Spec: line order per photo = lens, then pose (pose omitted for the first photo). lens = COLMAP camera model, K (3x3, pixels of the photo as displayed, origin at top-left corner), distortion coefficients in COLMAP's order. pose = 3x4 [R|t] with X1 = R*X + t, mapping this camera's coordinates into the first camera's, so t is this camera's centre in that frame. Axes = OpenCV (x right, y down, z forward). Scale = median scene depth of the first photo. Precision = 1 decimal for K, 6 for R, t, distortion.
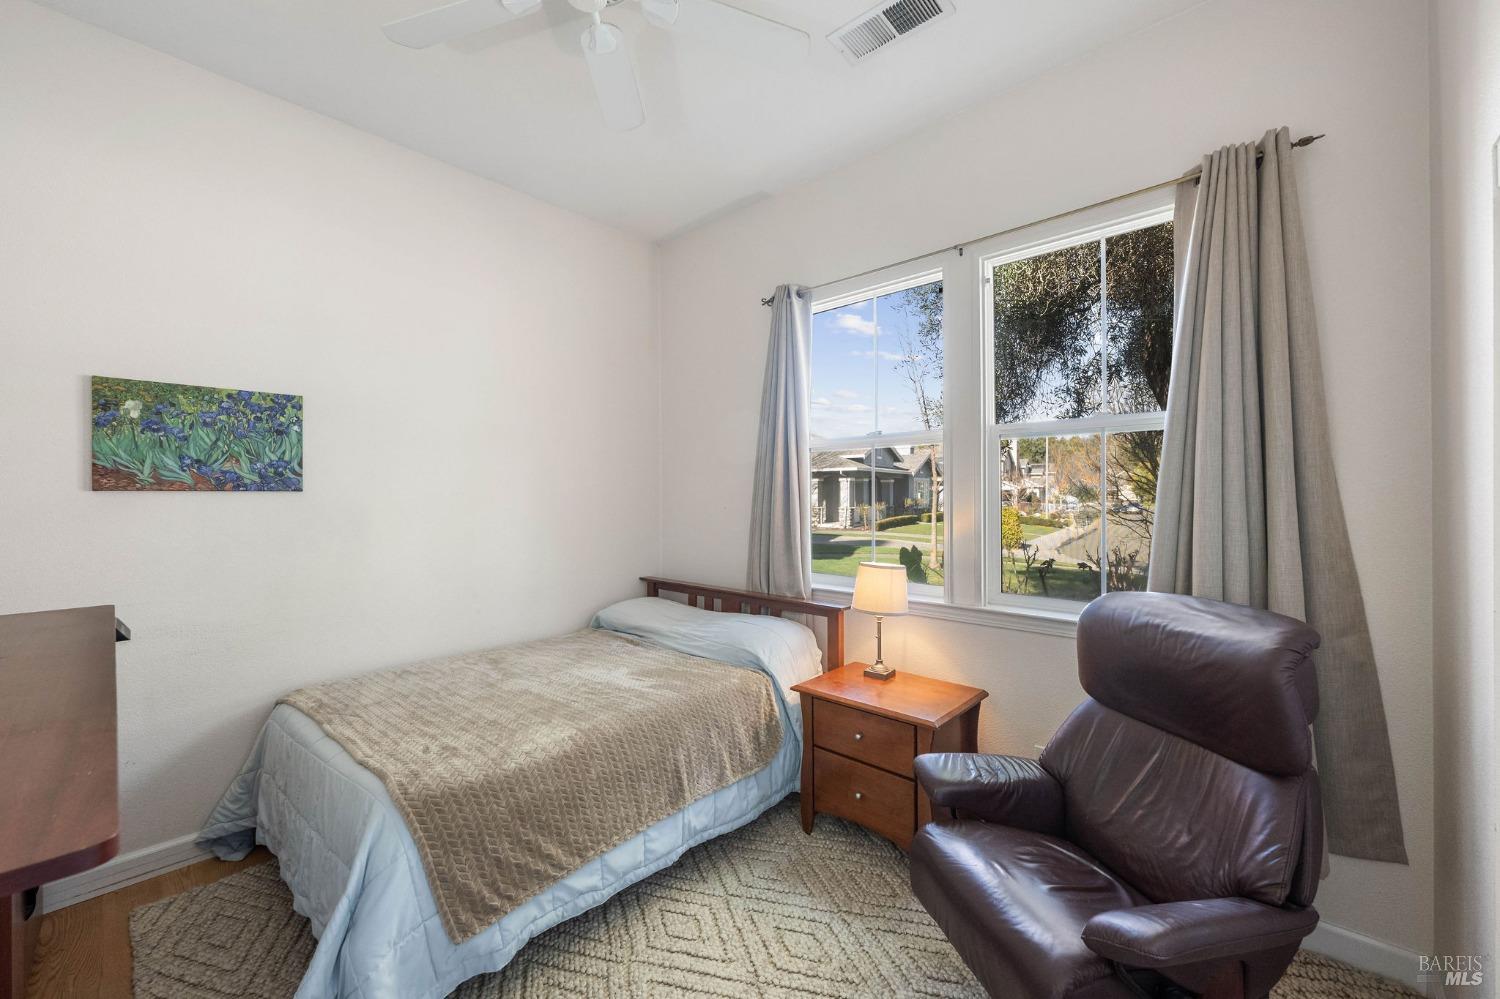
lens RADIAL K [[600.9, 0, 736.6], [0, 600.9, 493.7], [0, 0, 1]] dist [-0.002721, 0.001226]
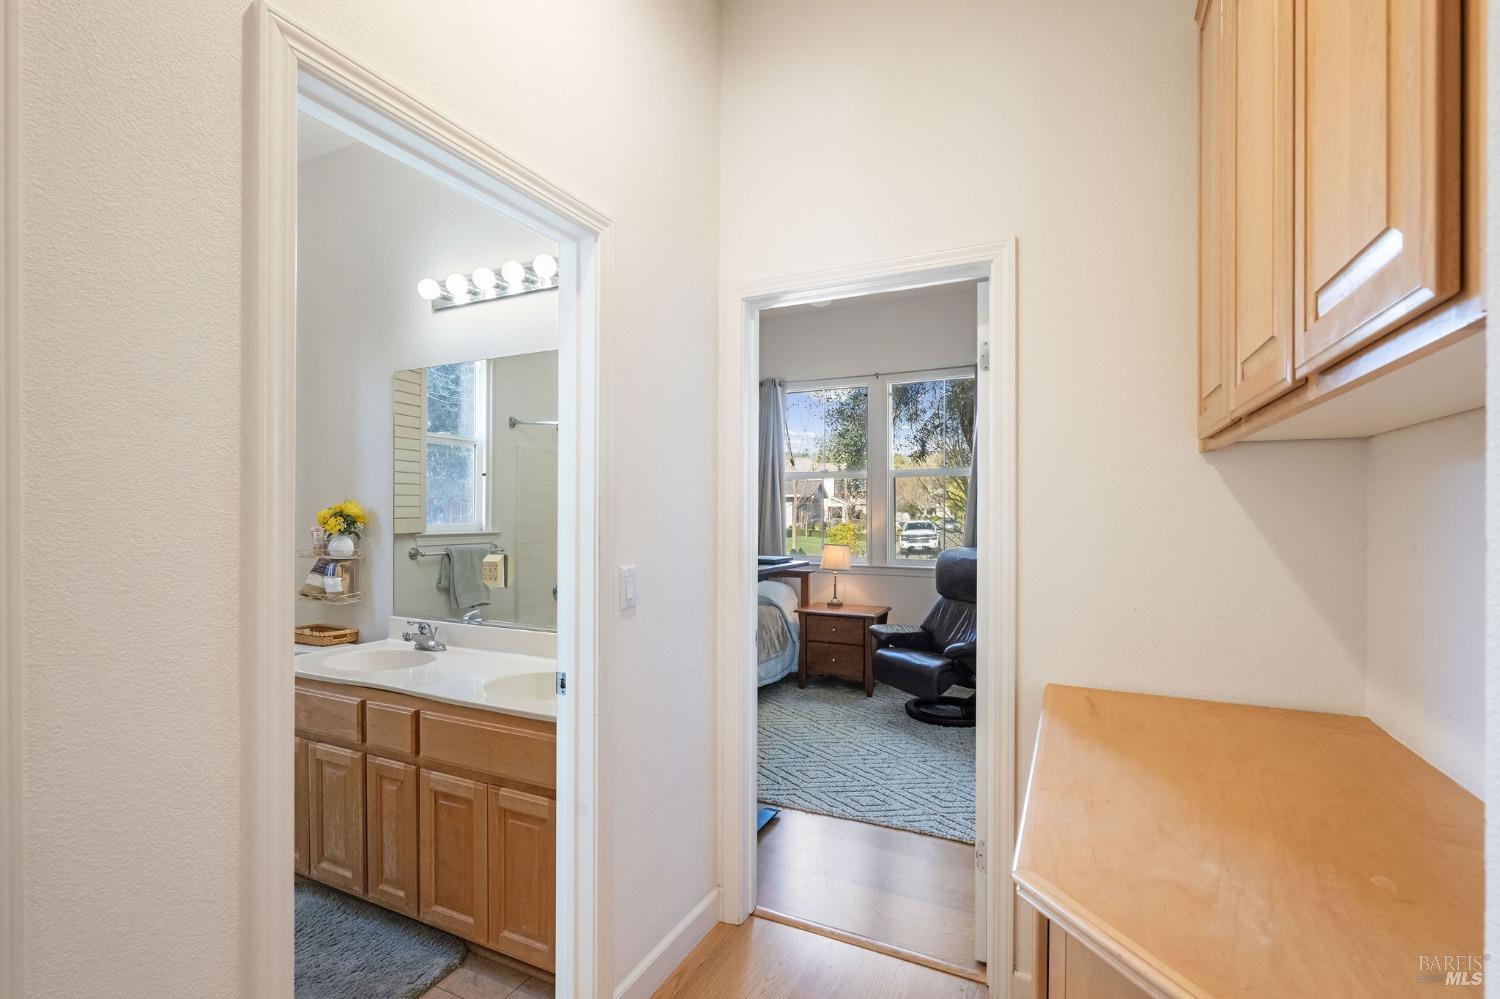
lens RADIAL K [[666.4, 0, 750.2], [0, 666.4, 505.0], [0, 0, 1]] dist [-0.001491, 0.000063]
pose [[0.956949, 0.008695, 0.290126, -0.574492], [-0.006888, 0.999950, -0.007247, 0.014352], [-0.290175, 0.004937, 0.956961, -0.827923]]
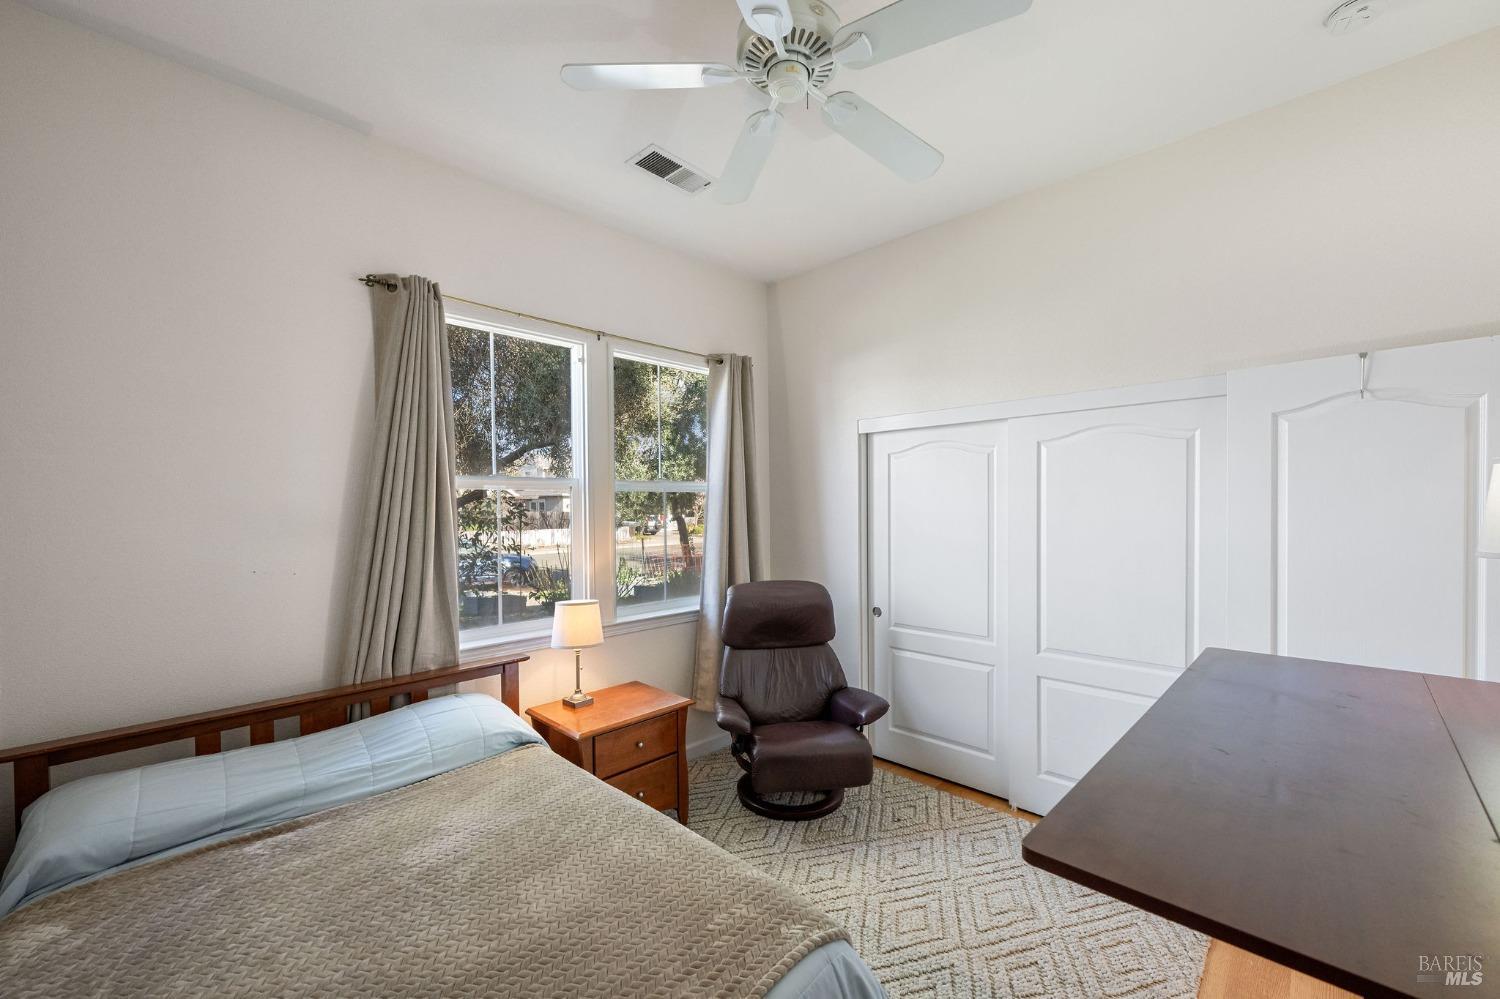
lens RADIAL K [[600.9, 0, 744.7], [0, 600.9, 506.6], [0, 0, 1]] dist [-0.002721, 0.001226]
pose [[0.033961, -0.006999, 0.999399, -0.809373], [0.004296, 0.999967, 0.006857, -0.060653], [-0.999414, 0.004060, 0.033990, 0.629943]]
